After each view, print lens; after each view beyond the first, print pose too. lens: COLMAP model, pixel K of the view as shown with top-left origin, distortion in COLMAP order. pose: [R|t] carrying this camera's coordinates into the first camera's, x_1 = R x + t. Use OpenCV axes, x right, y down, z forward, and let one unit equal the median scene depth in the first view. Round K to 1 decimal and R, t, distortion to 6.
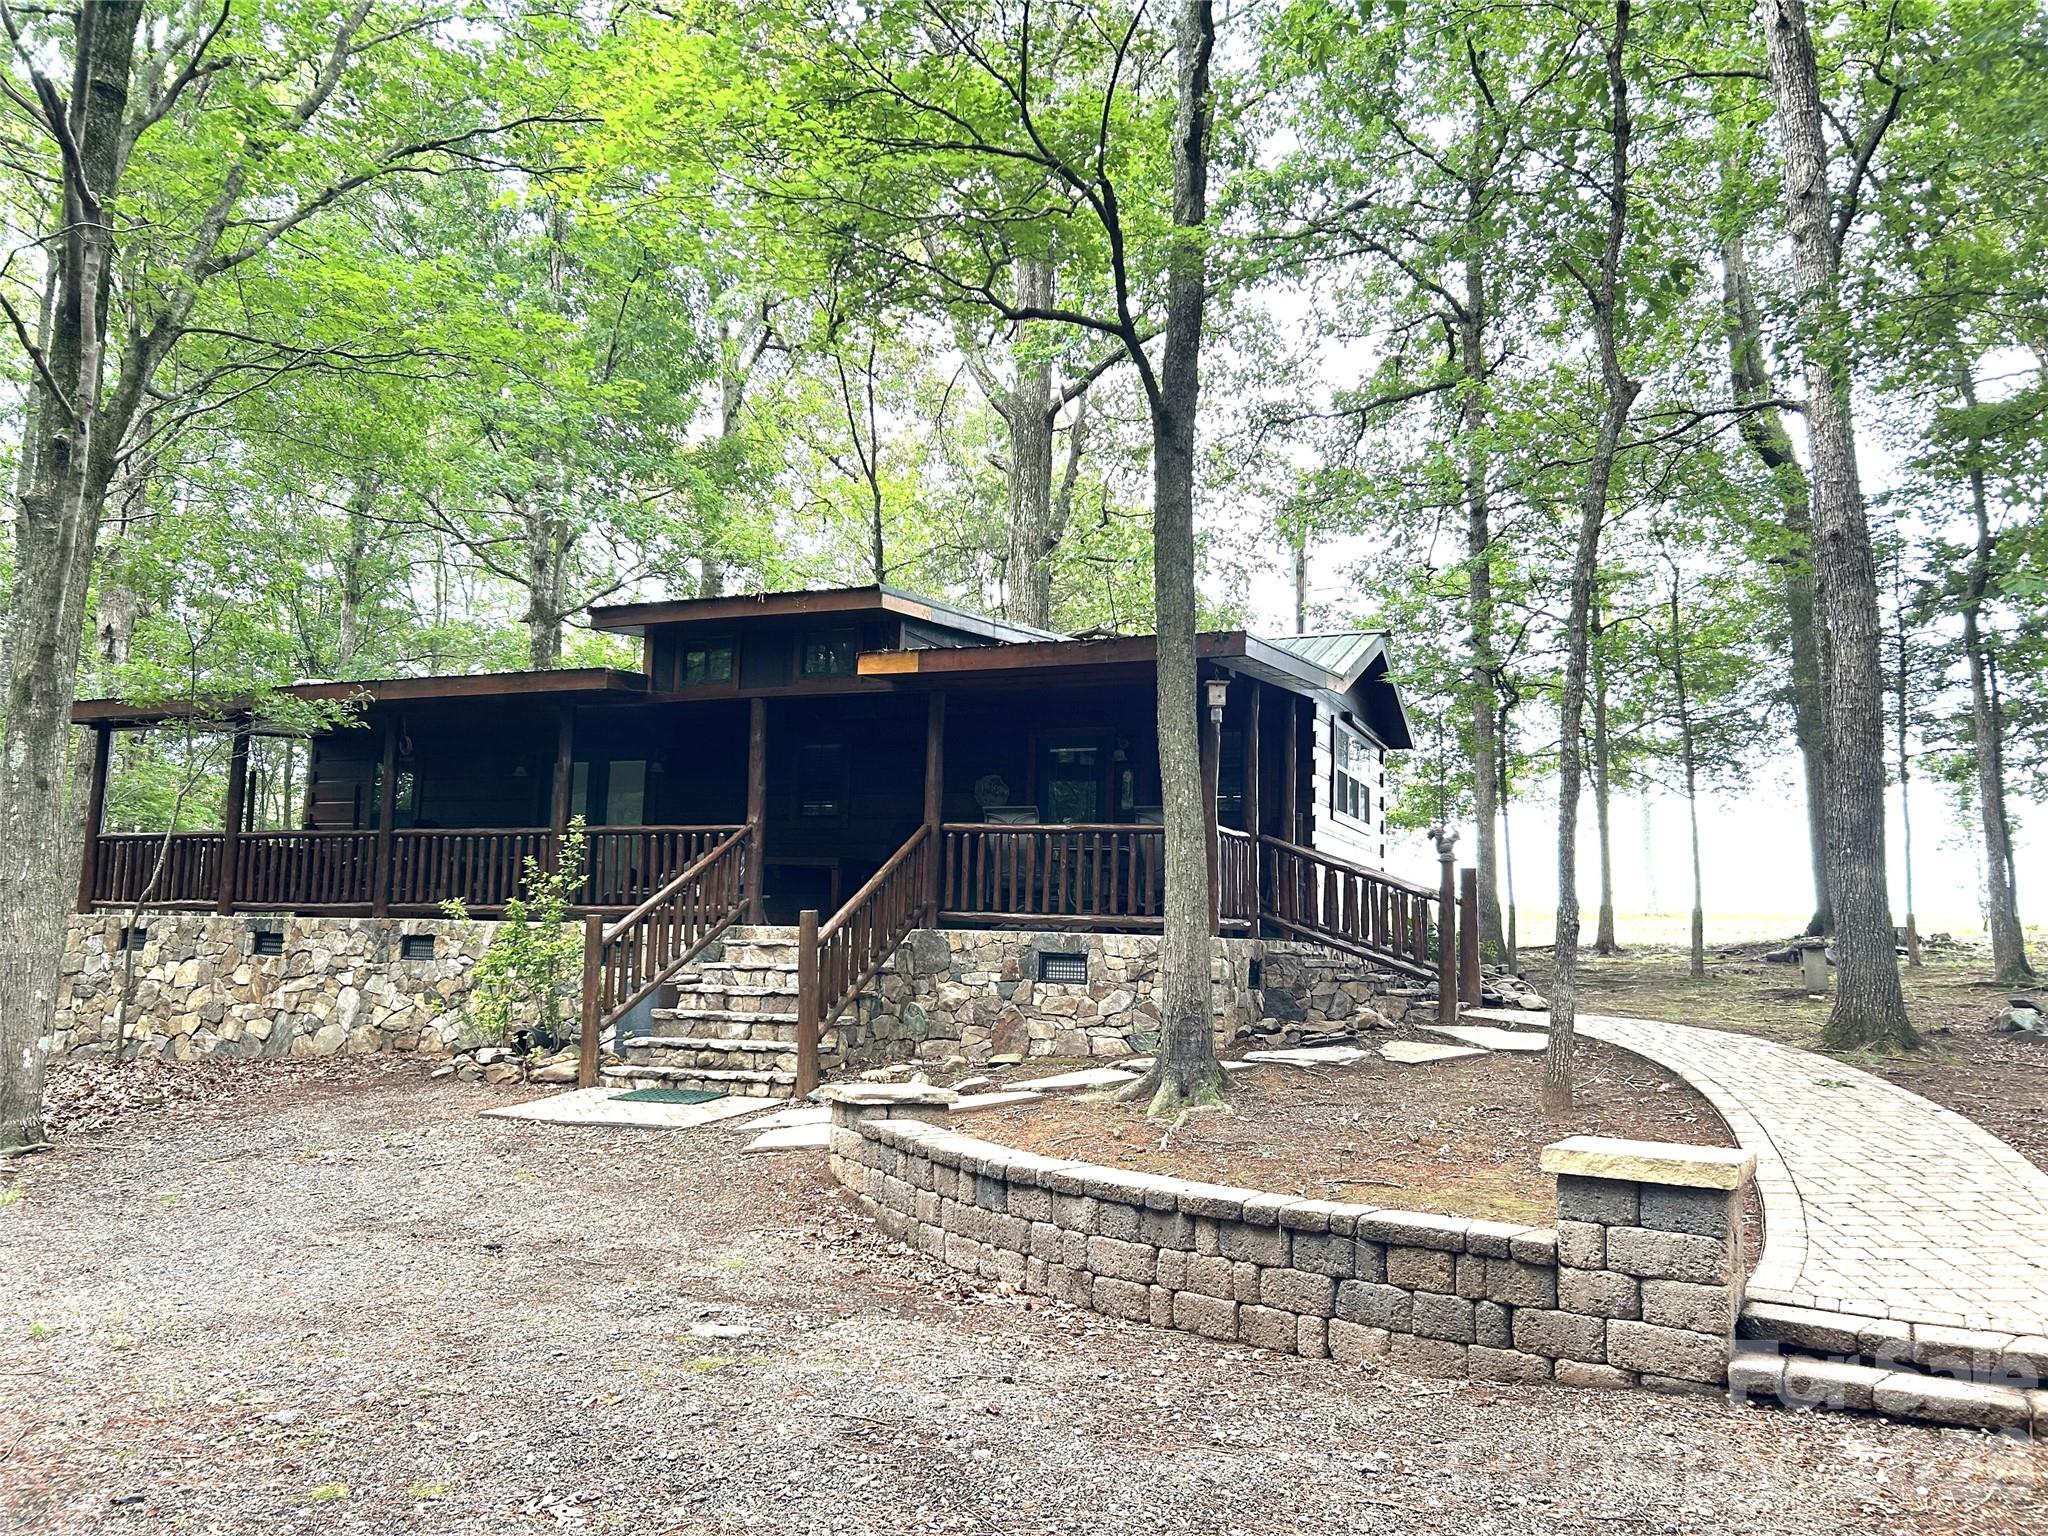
lens RADIAL K [[1566.8, 0, 1020.2], [0, 1566.8, 771.5], [0, 0, 1]] dist [0.052372, -0.036676]
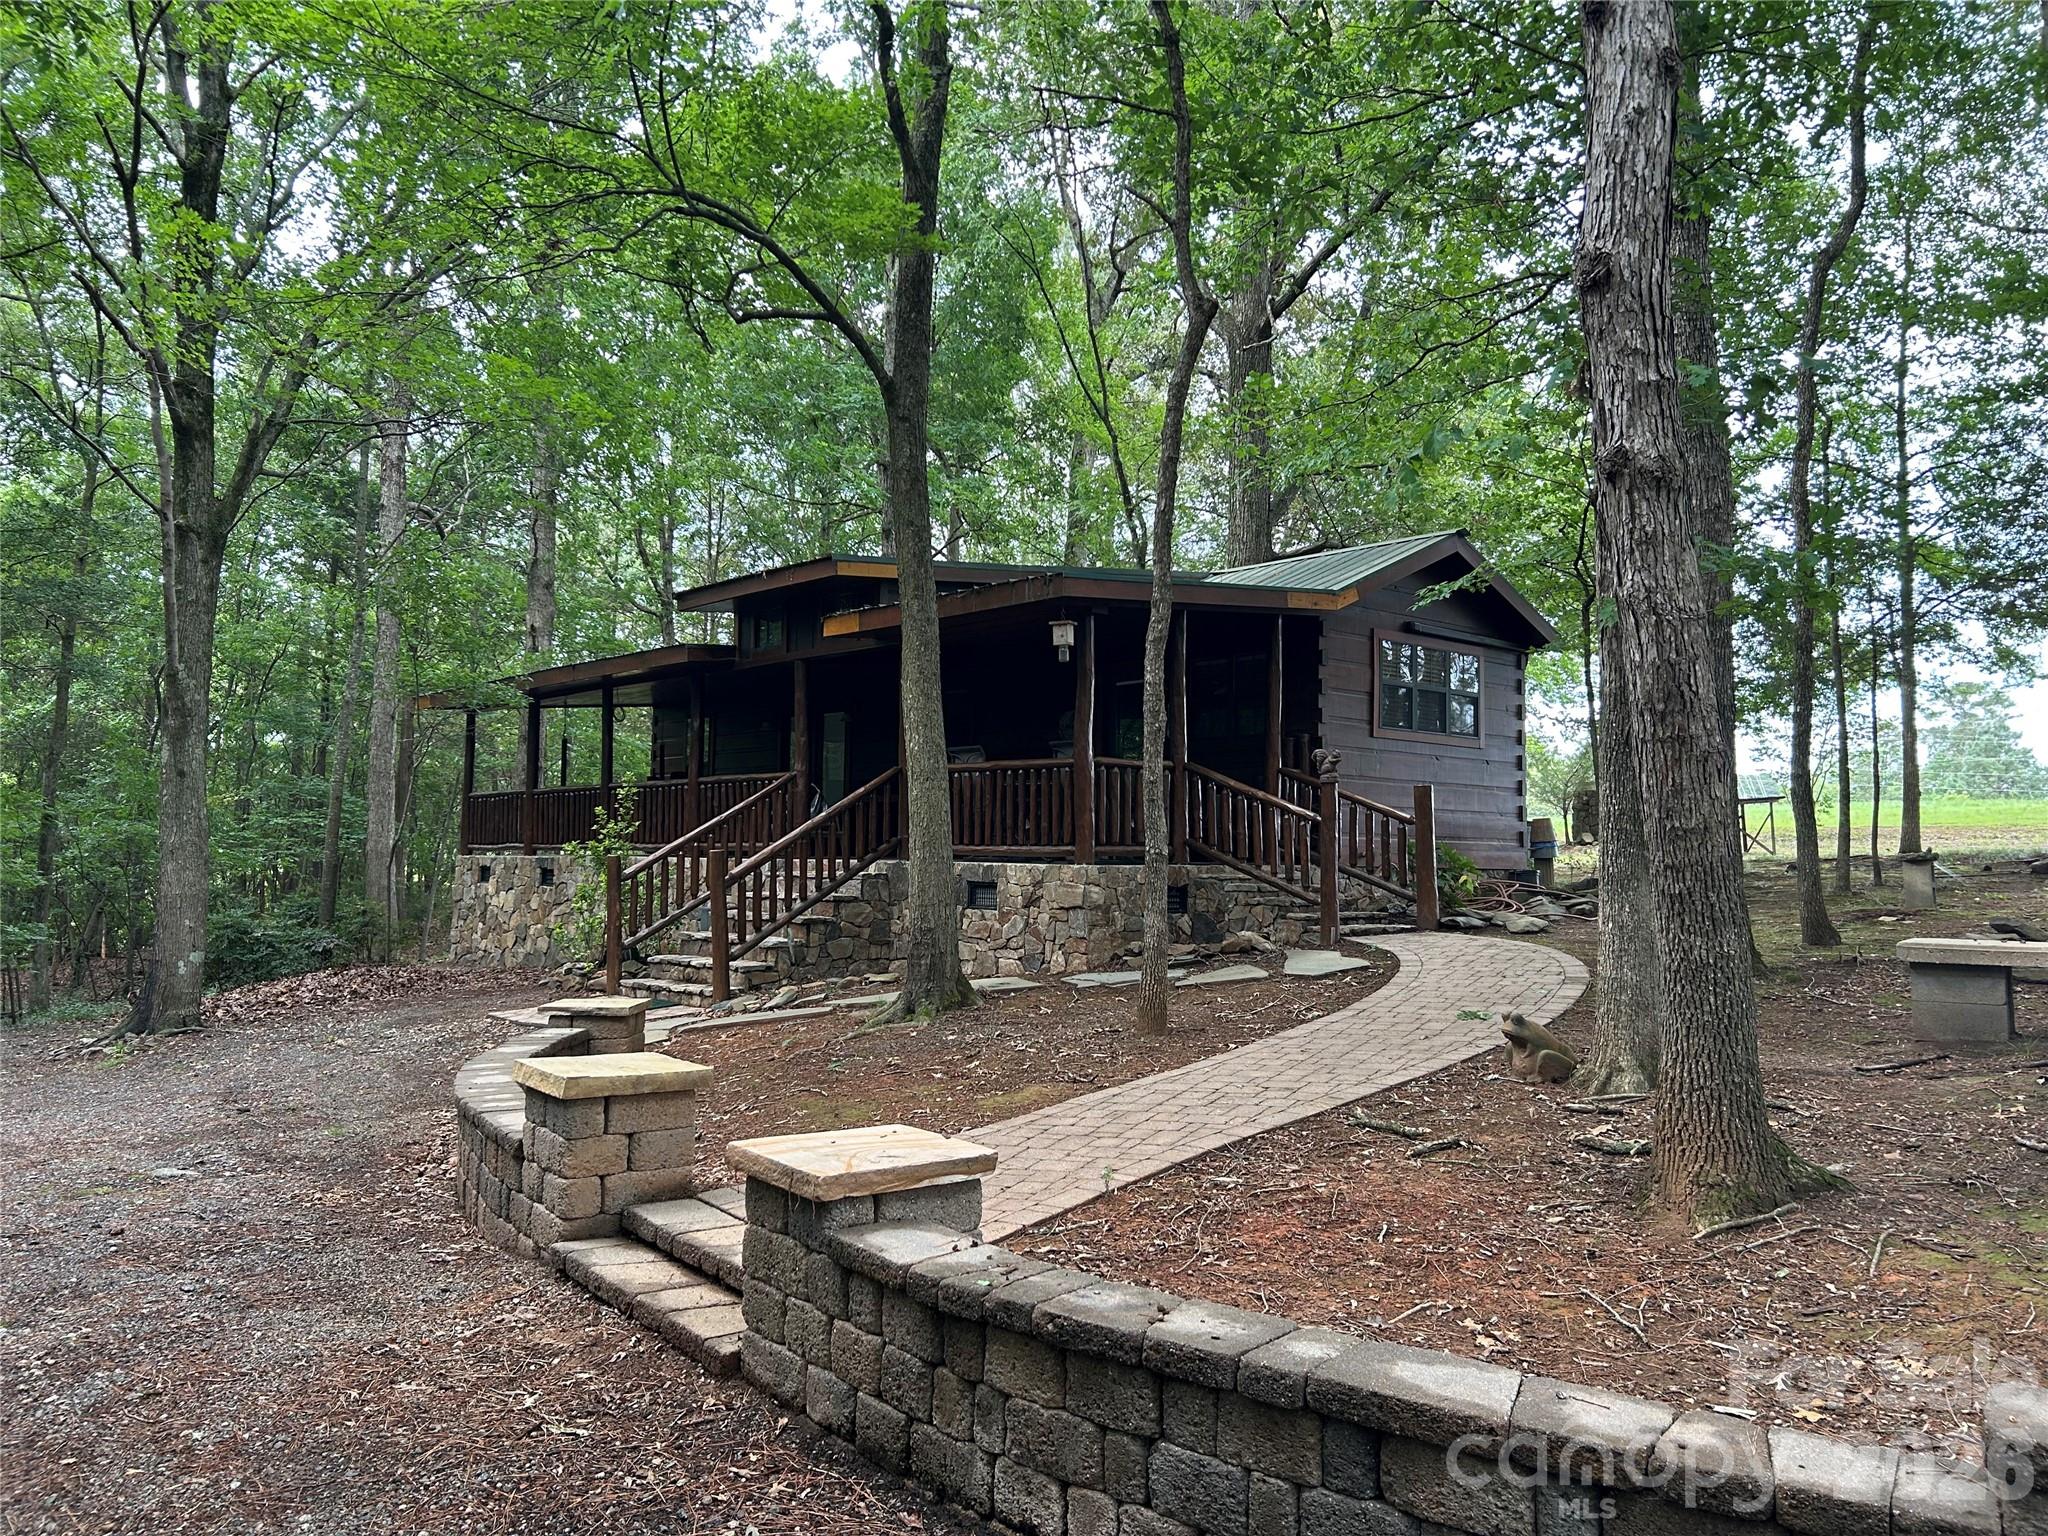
lens RADIAL K [[1566.8, 0, 1033.7], [0, 1566.8, 766.9], [0, 0, 1]] dist [0.052372, -0.036676]
pose [[0.903631, -0.043111, -0.426137, 0.502504], [0.065165, 0.997177, 0.037303, -0.000771], [0.423326, -0.061477, 0.903889, 0.041512]]
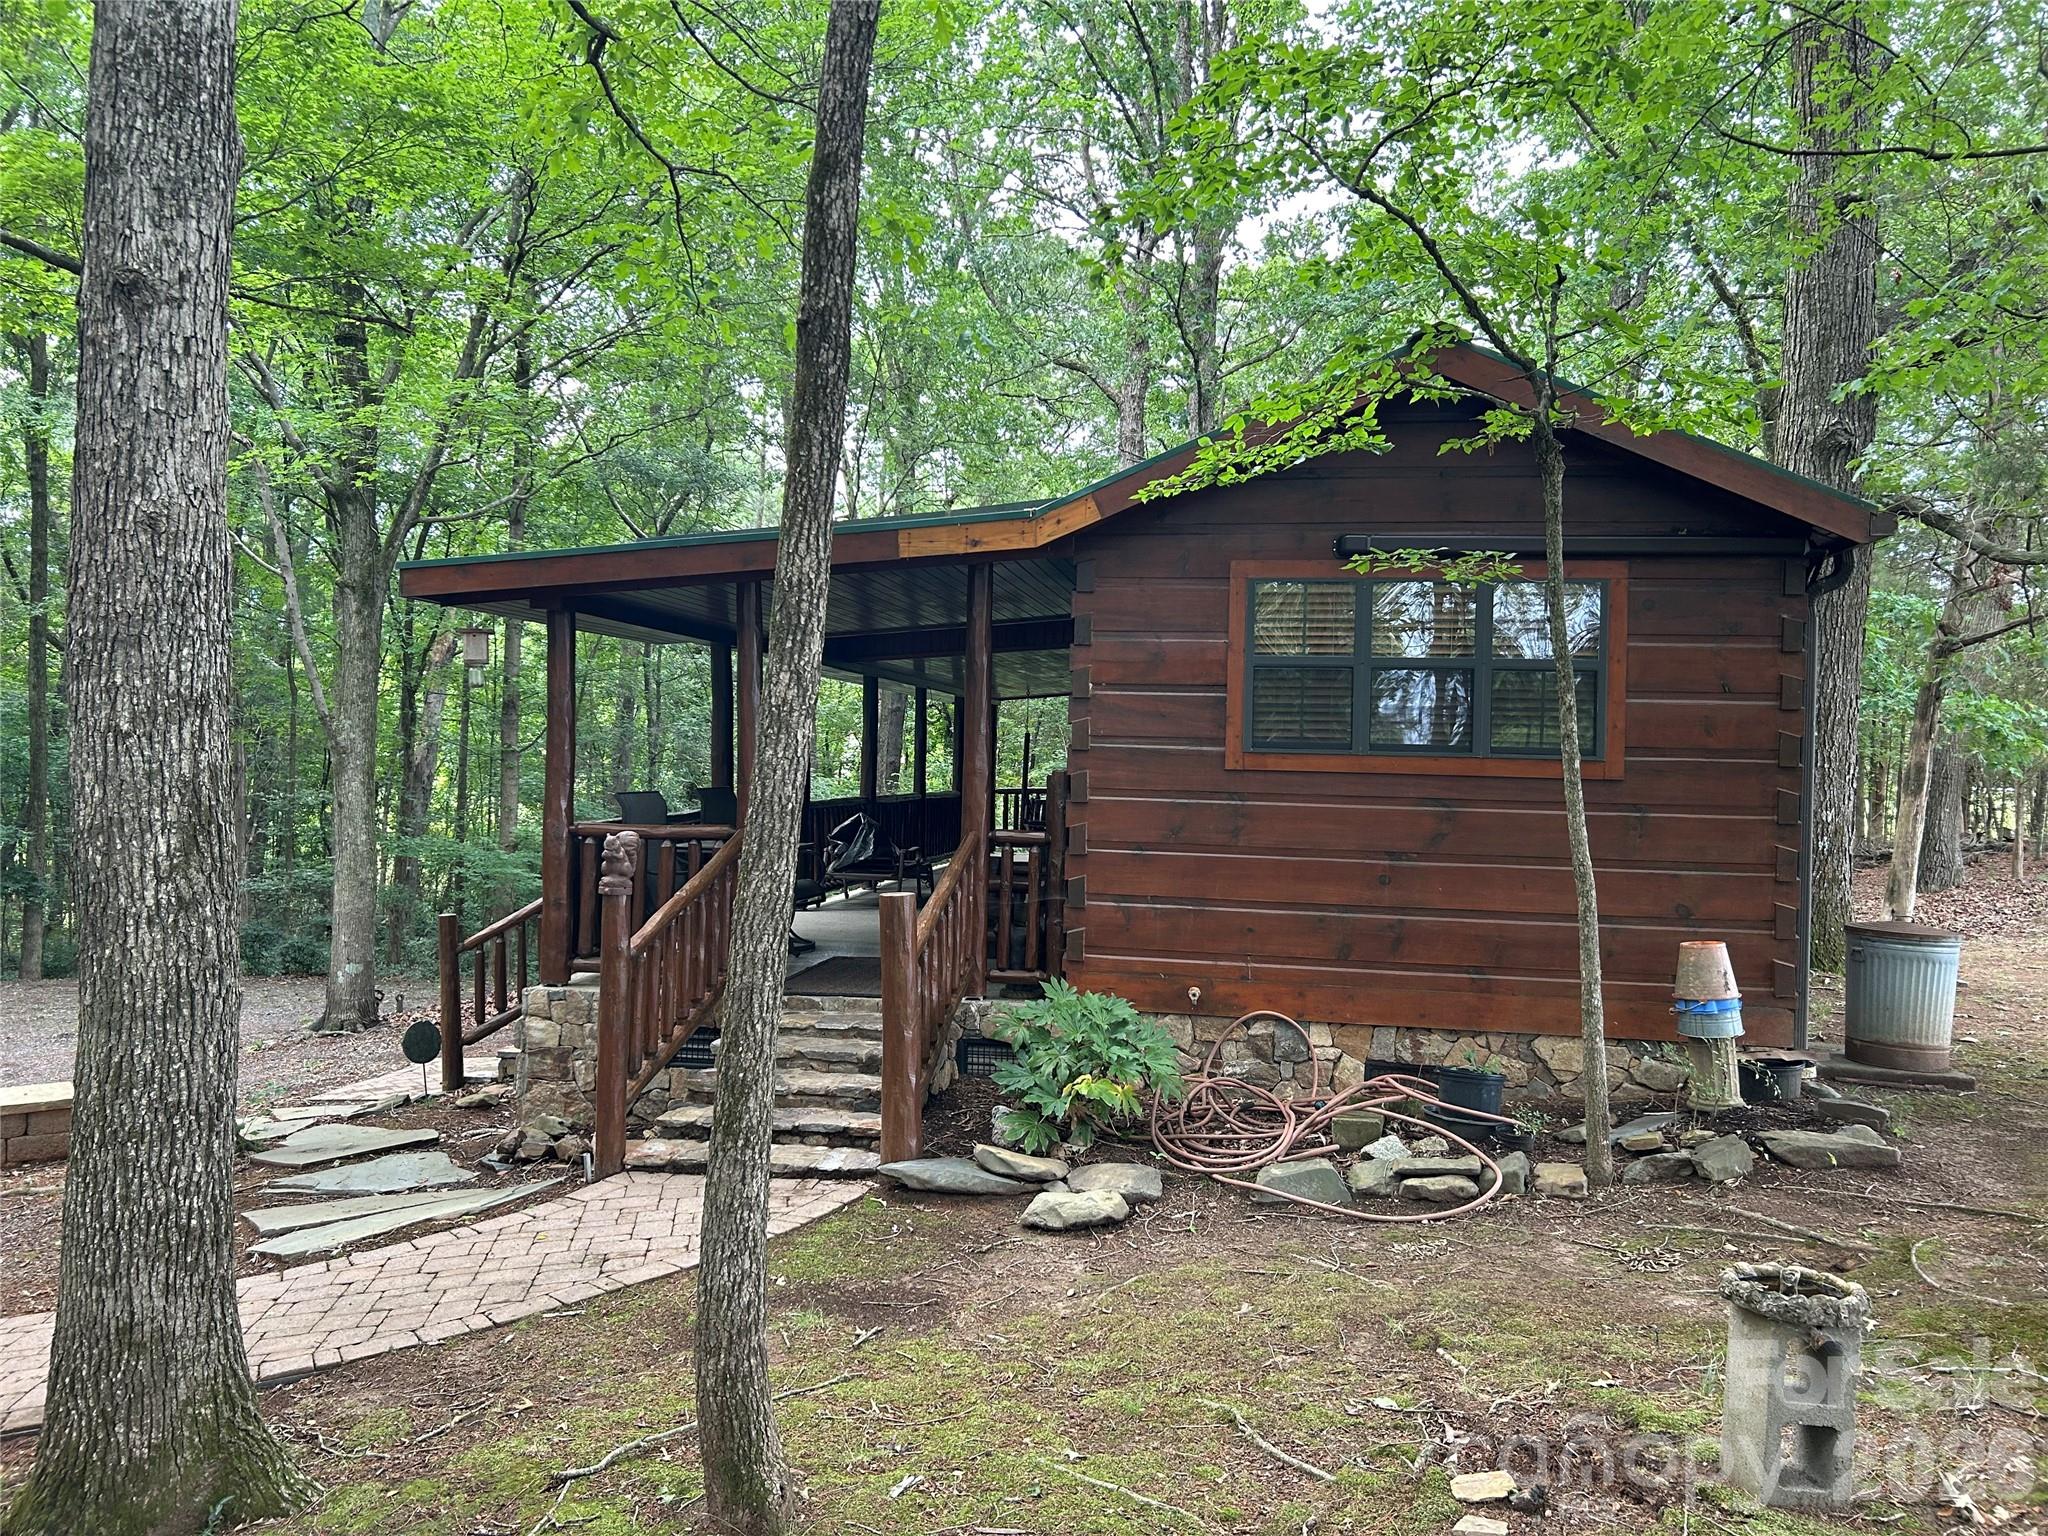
lens RADIAL K [[1566.8, 0, 1020.7], [0, 1566.8, 759.3], [0, 0, 1]] dist [0.052372, -0.036676]
pose [[0.241322, -0.027325, -0.970060, 0.801517], [0.102150, 0.994766, -0.002609, 0.025998], [0.965054, -0.098462, 0.242850, 0.965266]]
